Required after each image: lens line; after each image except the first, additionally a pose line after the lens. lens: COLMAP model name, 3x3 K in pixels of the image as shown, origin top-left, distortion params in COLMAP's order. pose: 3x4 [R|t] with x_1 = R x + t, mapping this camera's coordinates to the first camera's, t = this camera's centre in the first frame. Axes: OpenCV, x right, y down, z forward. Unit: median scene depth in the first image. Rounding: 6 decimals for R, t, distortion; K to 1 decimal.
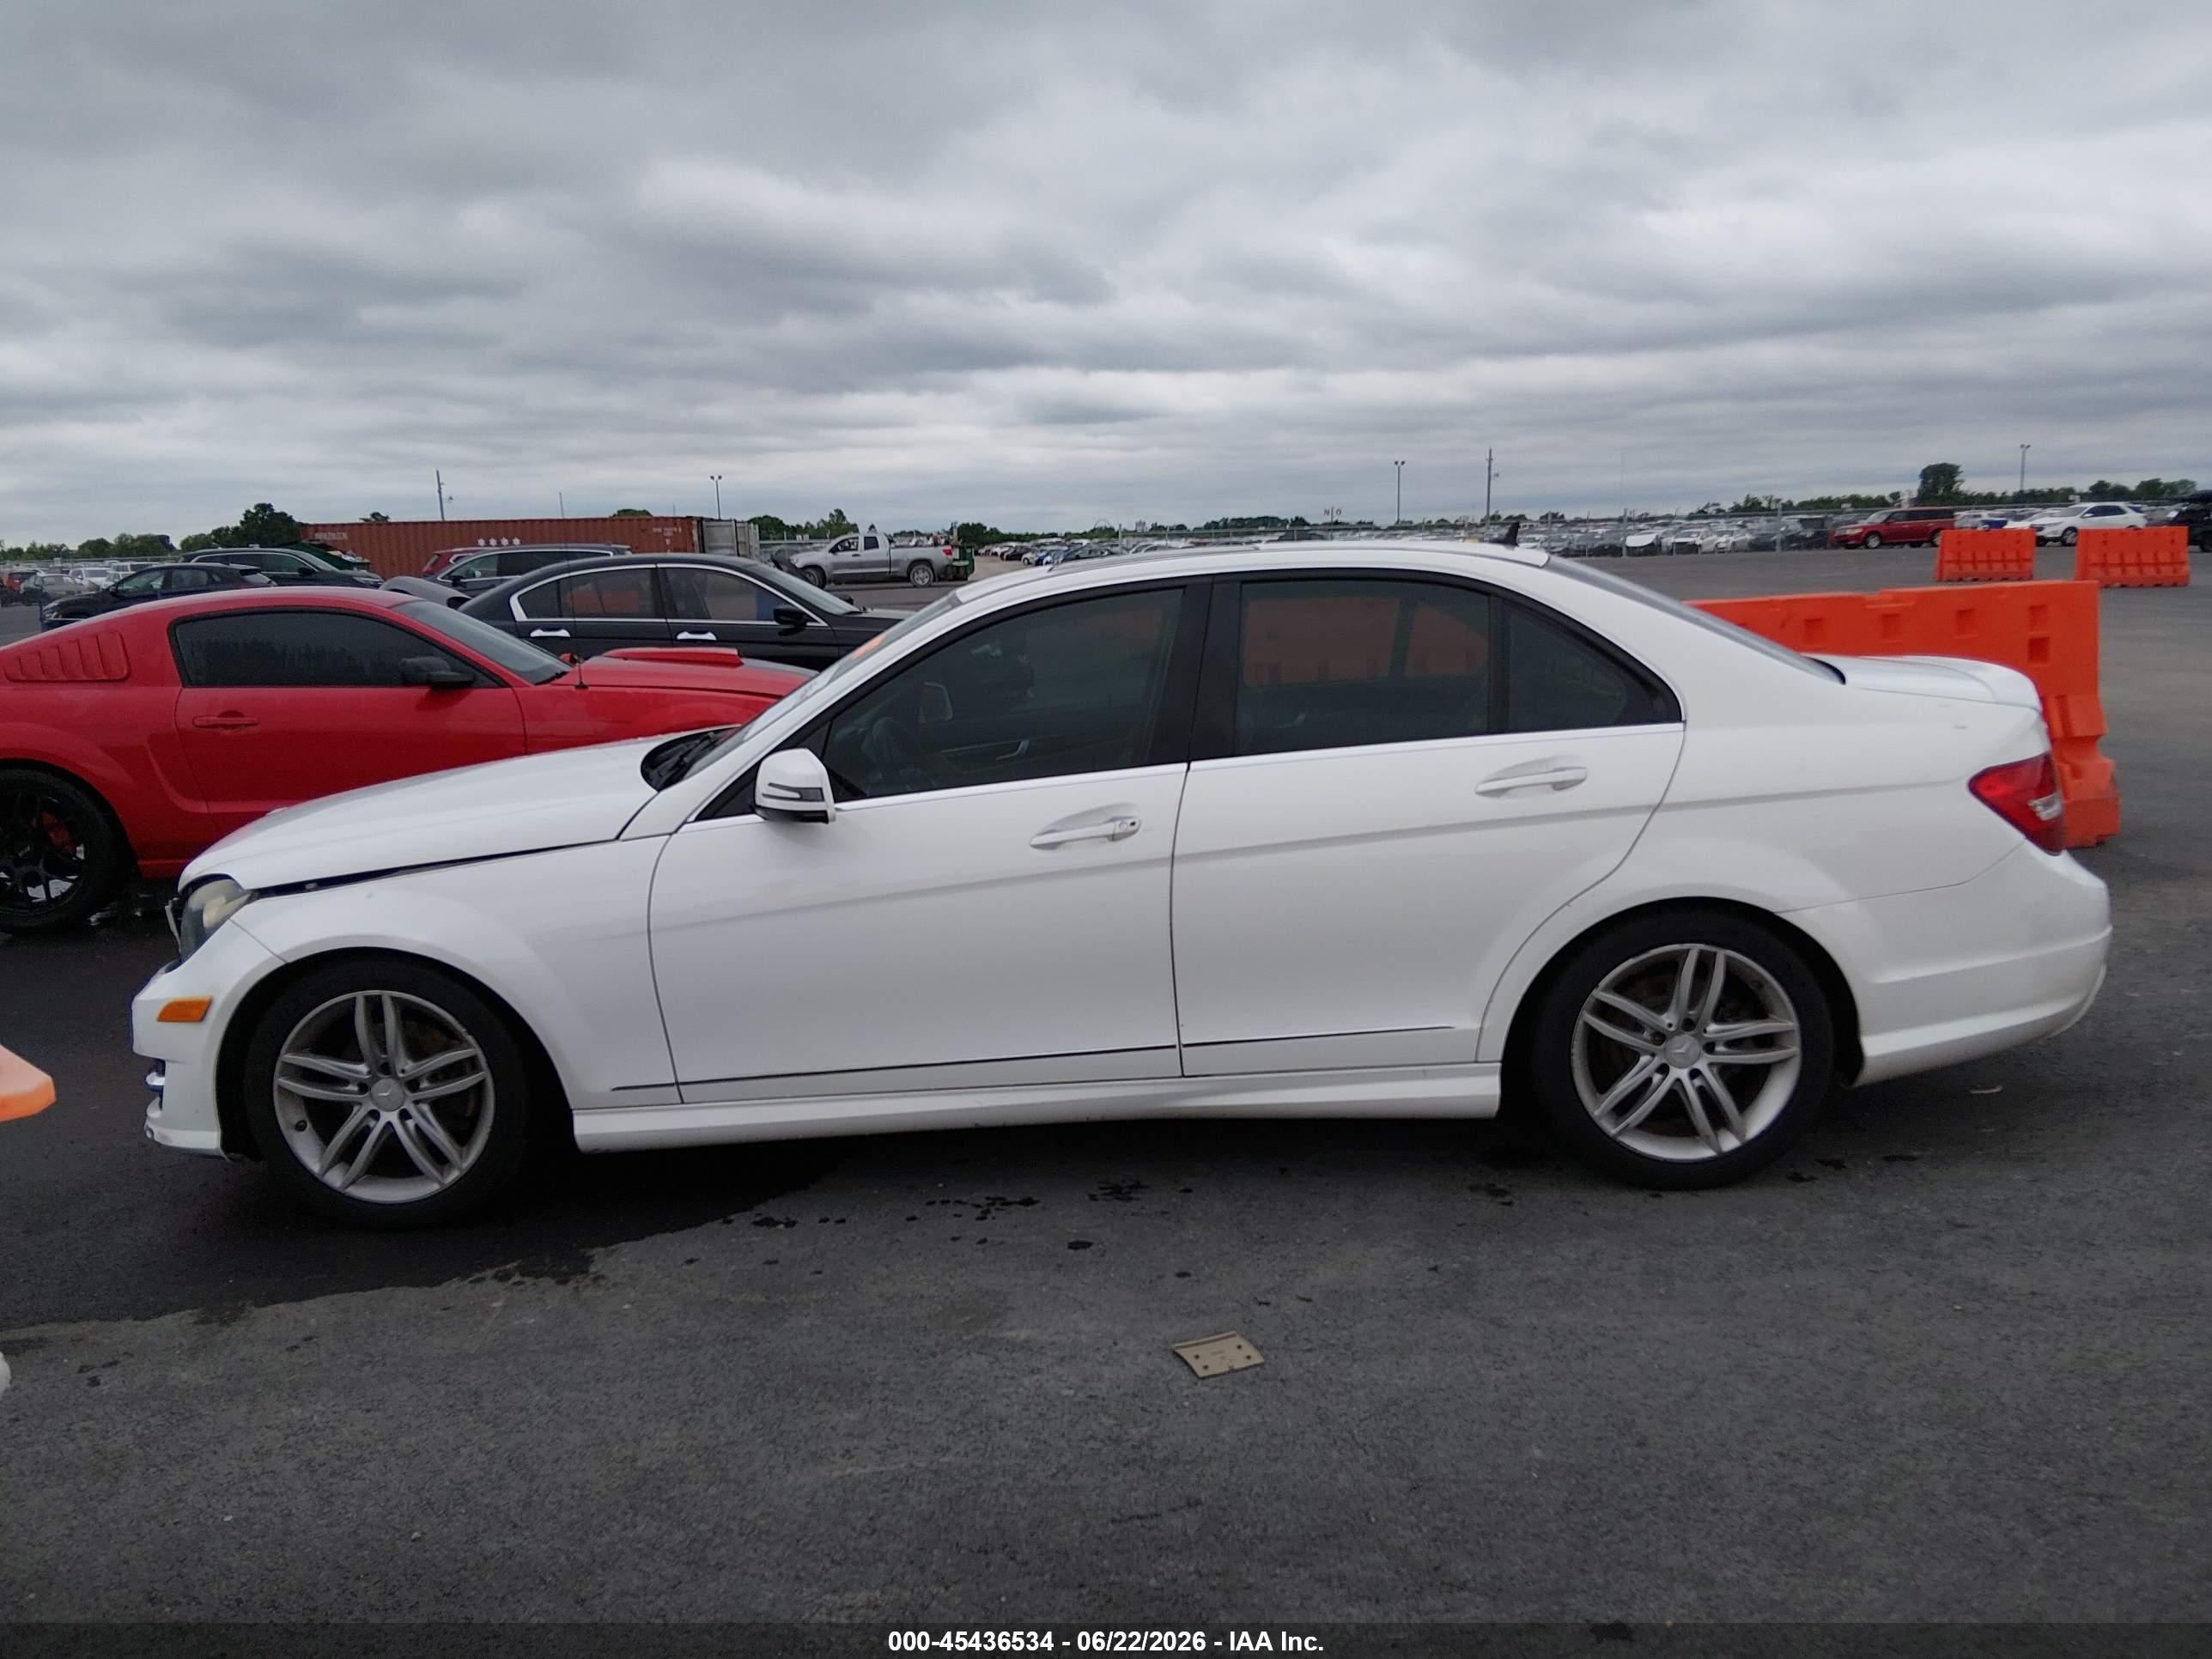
lens RADIAL K [[1692.4, 0, 1106.0], [0, 1692.4, 829.5], [0, 0, 1]] dist [0.090369, -0.152193]
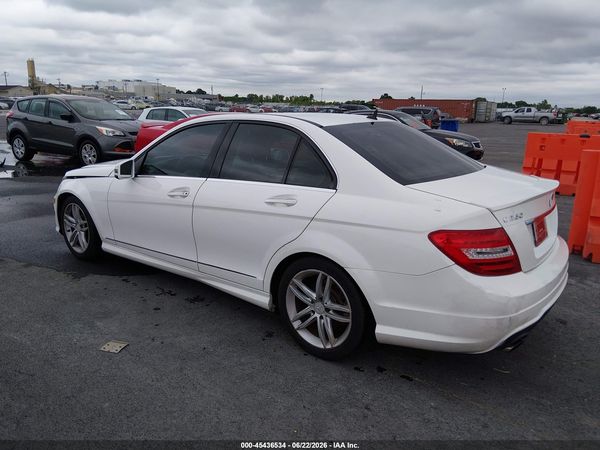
lens RADIAL K [[455.2, 0, 300.0], [0, 455.2, 225.0], [0, 0, 1]] dist [0.090696, -0.119425]
pose [[0.798964, 0.200858, -0.566844, 0.705975], [-0.151393, 0.979396, 0.133656, -0.095379], [0.582010, -0.020970, 0.812911, 0.389691]]
